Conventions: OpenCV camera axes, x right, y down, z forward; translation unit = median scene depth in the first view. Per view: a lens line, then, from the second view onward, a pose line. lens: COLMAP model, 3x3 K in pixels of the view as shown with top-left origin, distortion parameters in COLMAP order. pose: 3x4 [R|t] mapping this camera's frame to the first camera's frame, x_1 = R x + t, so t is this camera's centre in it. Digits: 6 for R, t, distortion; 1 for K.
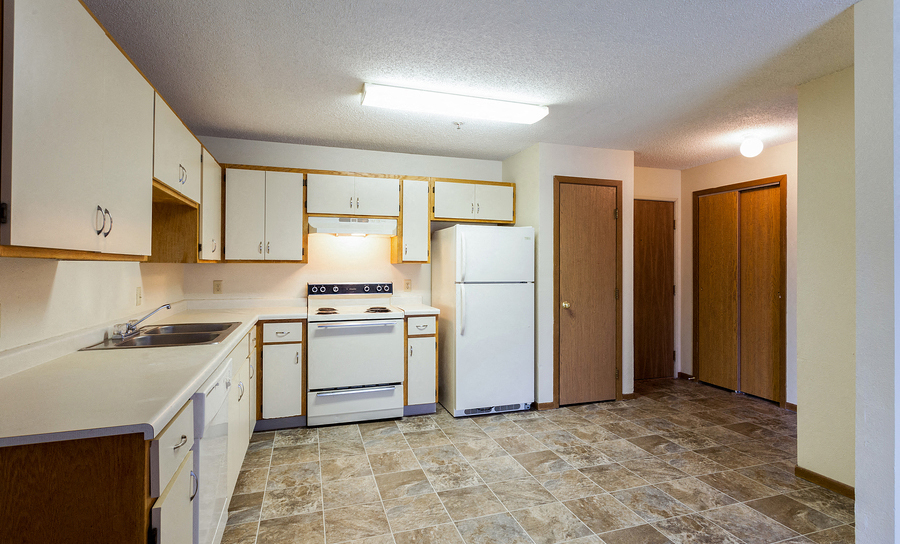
lens RADIAL K [[430.8, 0, 450.3], [0, 430.8, 263.2], [0, 0, 1]] dist [-0.000232, 0.000094]
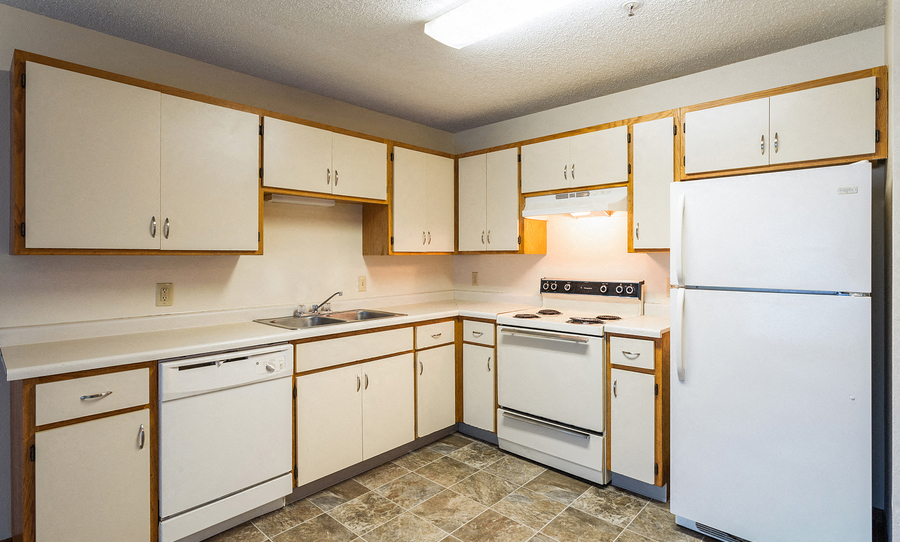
lens RADIAL K [[472.7, 0, 448.9], [0, 472.7, 255.4], [0, 0, 1]] dist [-0.003005, -0.000363]
pose [[0.491863, -0.007591, -0.870639, 0.393724], [0.010581, 0.999940, -0.002741, 0.003776], [0.870608, -0.007864, 0.491914, 0.428491]]
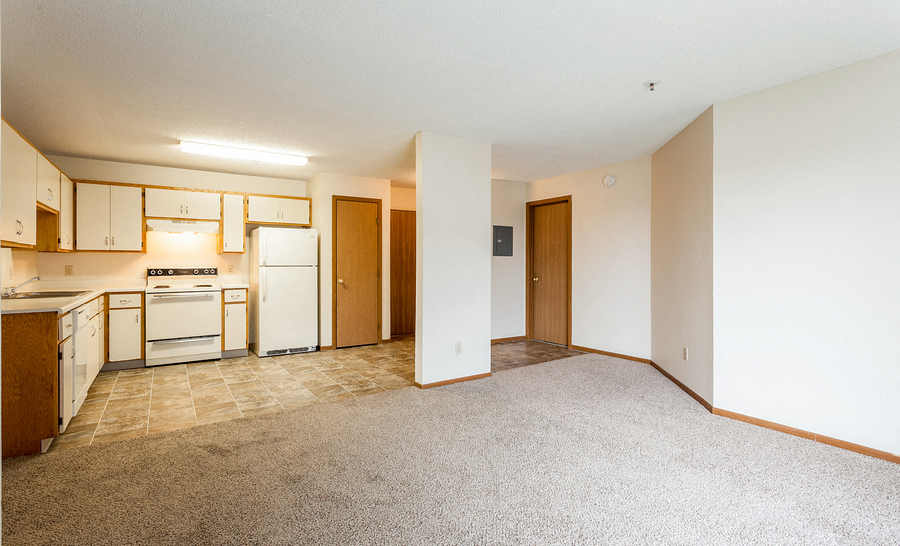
lens RADIAL K [[450.4, 0, 447.5], [0, 450.4, 264.1], [0, 0, 1]] dist [0.013605, 0.000186]
pose [[0.972450, -0.003177, 0.233092, 0.272627], [0.001086, 0.999958, 0.009098, 0.024222], [-0.233111, -0.008594, 0.972412, -0.645915]]
